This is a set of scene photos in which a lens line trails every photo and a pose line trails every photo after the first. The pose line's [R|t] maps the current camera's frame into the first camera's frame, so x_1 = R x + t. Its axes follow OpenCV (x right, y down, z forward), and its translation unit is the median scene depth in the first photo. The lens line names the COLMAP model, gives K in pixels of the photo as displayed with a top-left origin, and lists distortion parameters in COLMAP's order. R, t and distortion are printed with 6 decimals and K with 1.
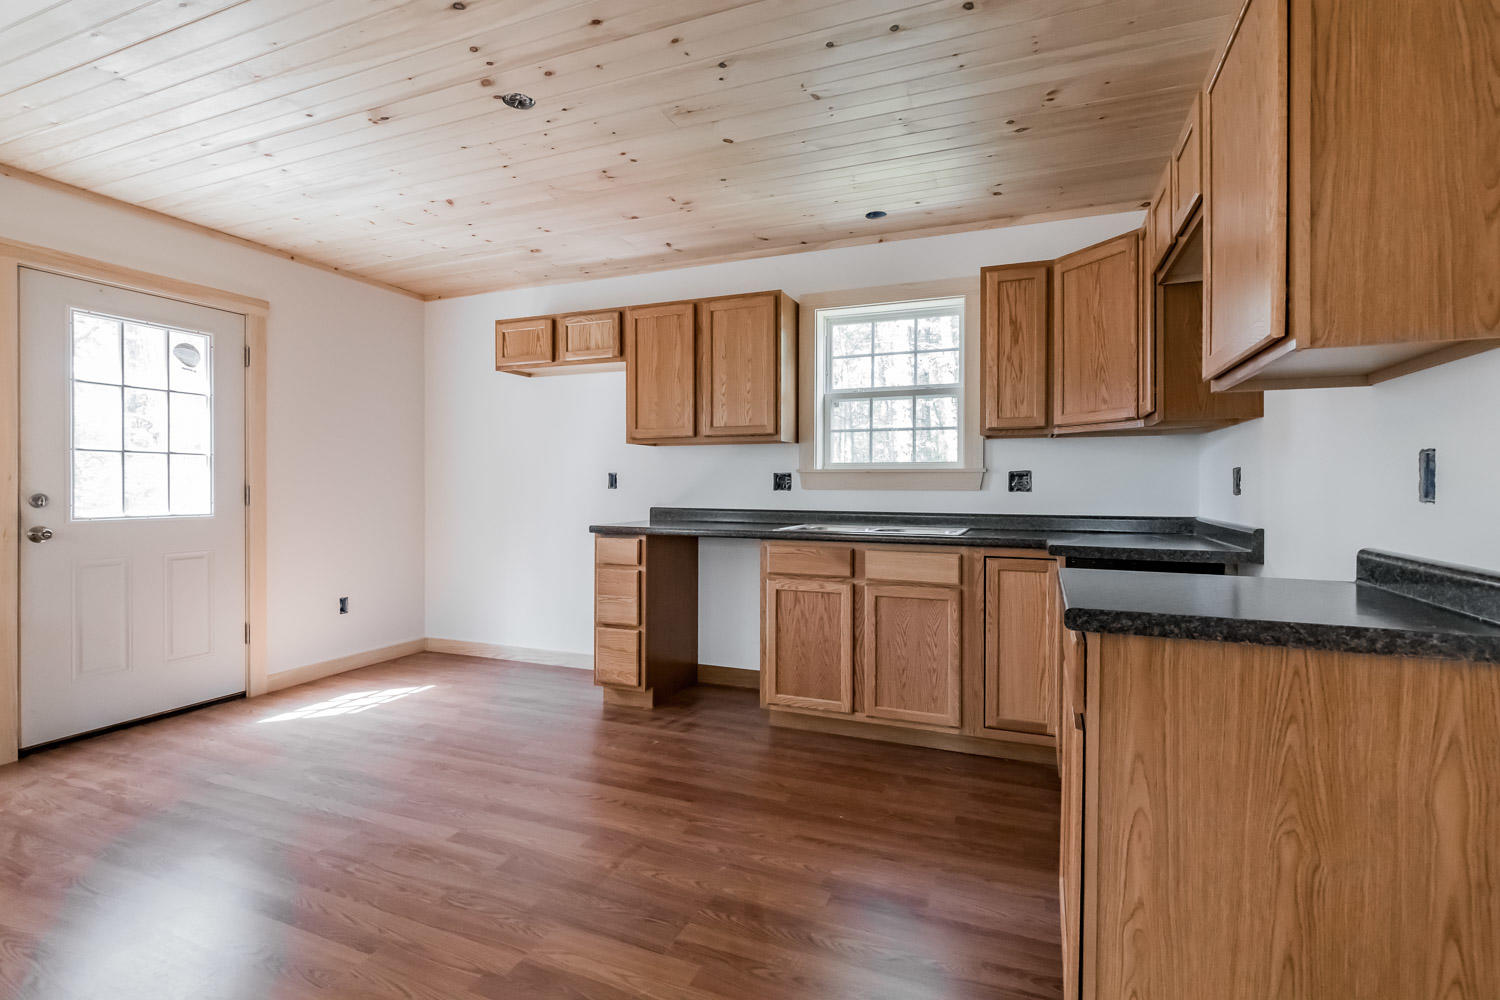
lens RADIAL K [[702.5, 0, 745.6], [0, 702.5, 489.8], [0, 0, 1]] dist [0.001338, 0.000157]
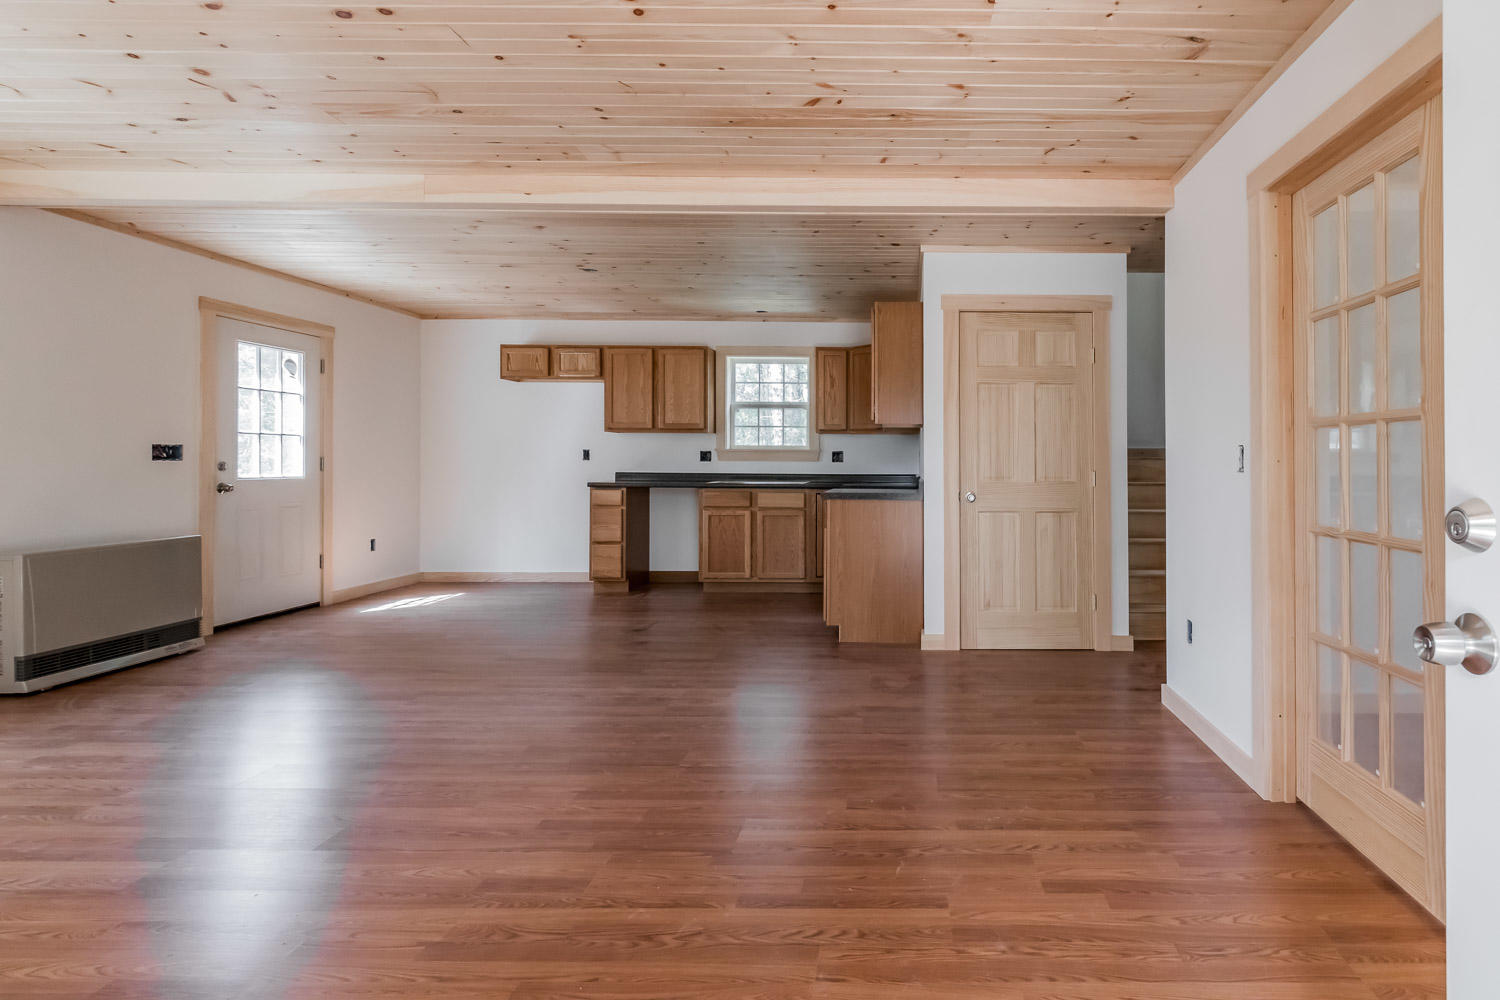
lens RADIAL K [[763.4, 0, 904.8], [0, 763.4, 467.1], [0, 0, 1]] dist [-0.001266, -0.000278]
pose [[0.925787, -0.000630, 0.378045, -0.218910], [-0.000669, 0.999994, 0.003305, 0.009032], [-0.378045, -0.003312, 0.925781, -0.964133]]
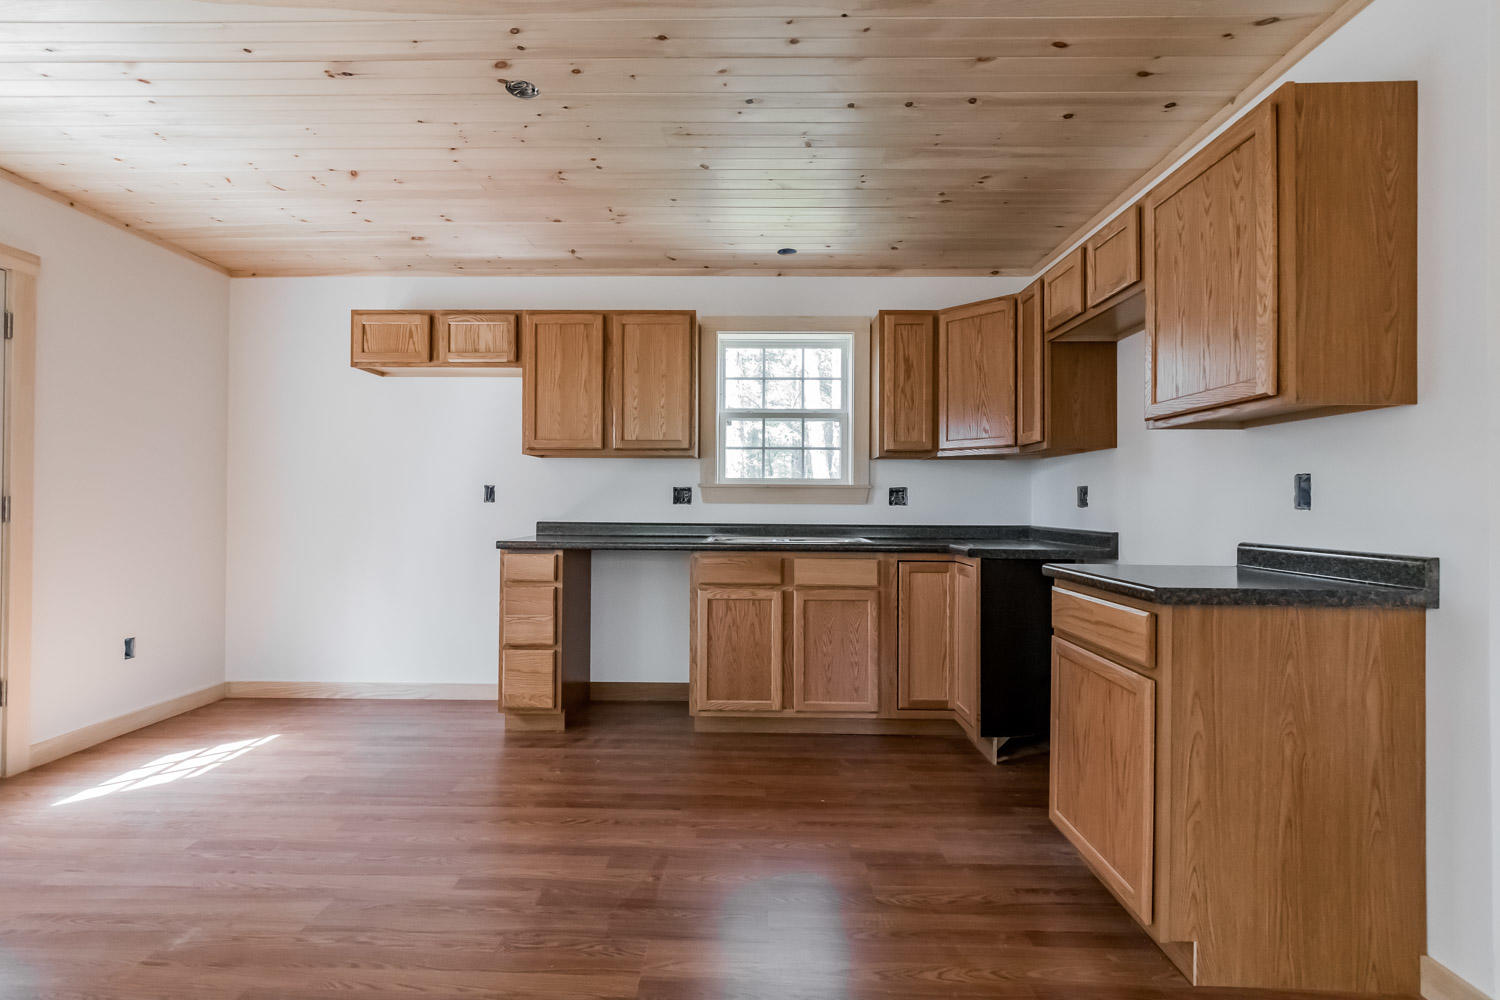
lens RADIAL K [[699.8, 0, 741.6], [0, 699.8, 498.0], [0, 0, 1]] dist [-0.001507, -0.000002]
pose [[0.932551, 0.005504, 0.360995, -0.264788], [-0.001020, 0.999920, -0.012611, 0.005281], [-0.361036, 0.011392, 0.932482, 0.016036]]
